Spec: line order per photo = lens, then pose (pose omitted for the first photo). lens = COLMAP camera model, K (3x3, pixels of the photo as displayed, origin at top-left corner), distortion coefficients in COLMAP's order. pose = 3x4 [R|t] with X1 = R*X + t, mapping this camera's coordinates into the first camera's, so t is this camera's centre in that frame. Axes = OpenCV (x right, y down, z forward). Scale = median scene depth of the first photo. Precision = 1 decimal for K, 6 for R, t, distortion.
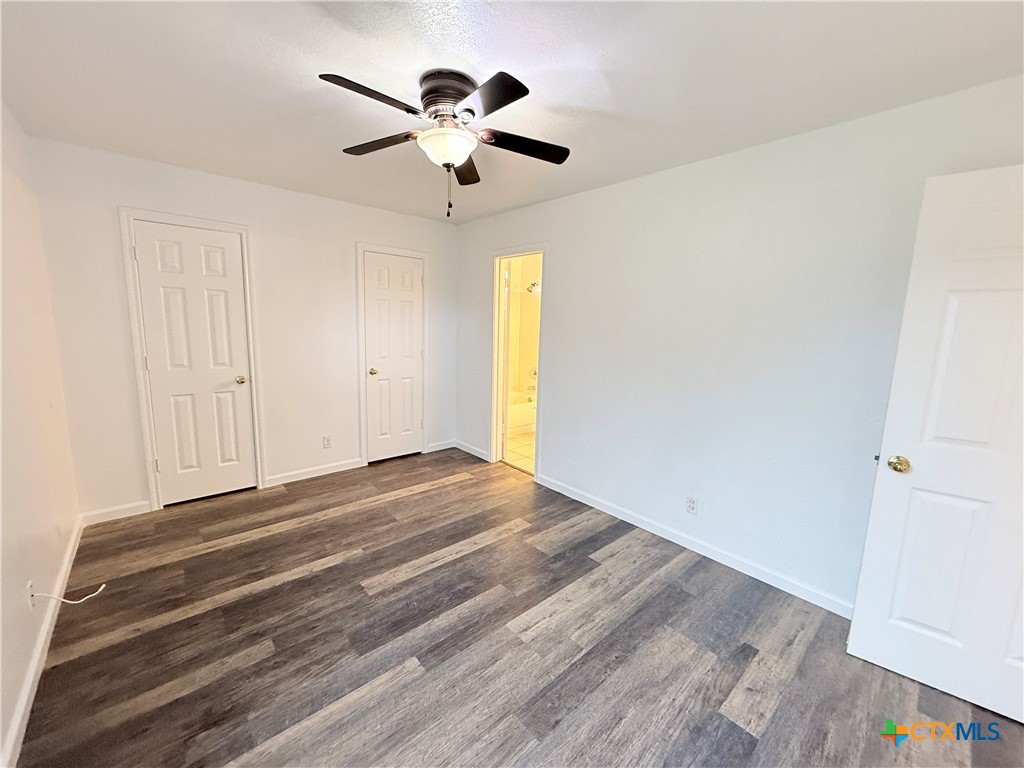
lens RADIAL K [[409.6, 0, 510.2], [0, 409.6, 385.6], [0, 0, 1]] dist [0.004181, -0.000338]
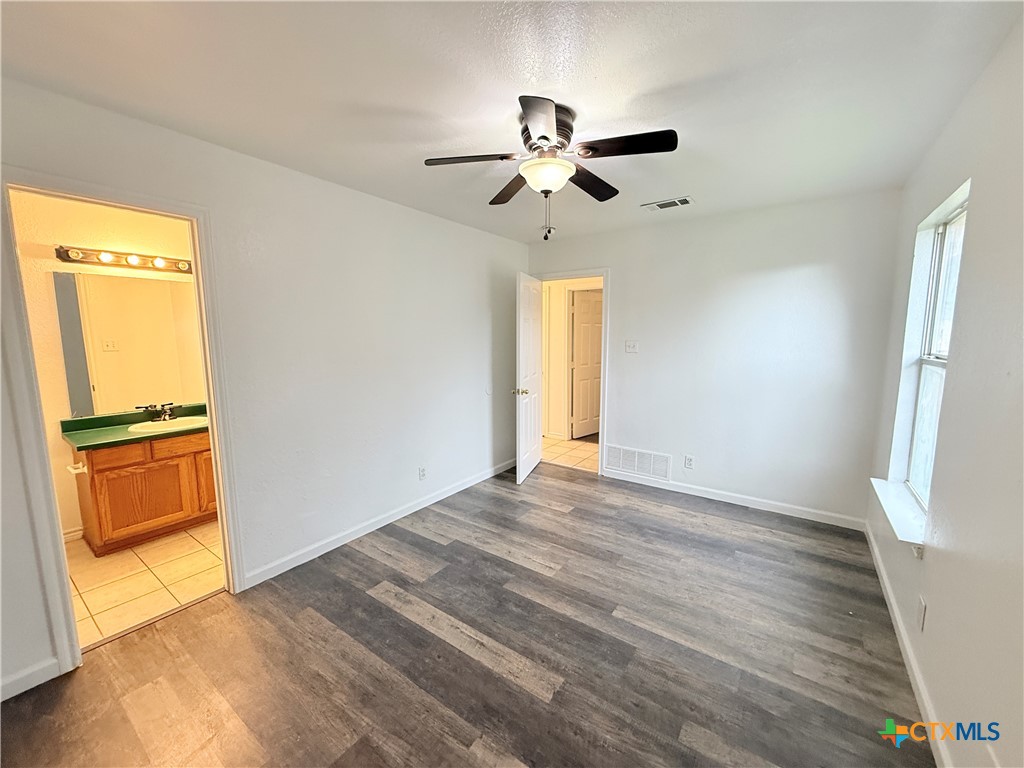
lens RADIAL K [[409.6, 0, 512.4], [0, 409.6, 381.0], [0, 0, 1]] dist [0.004181, -0.000338]
pose [[-0.233165, -0.137092, 0.962725, -1.086936], [0.143965, 0.974237, 0.173598, -0.230035], [-0.961722, 0.179075, -0.207421, 1.242421]]
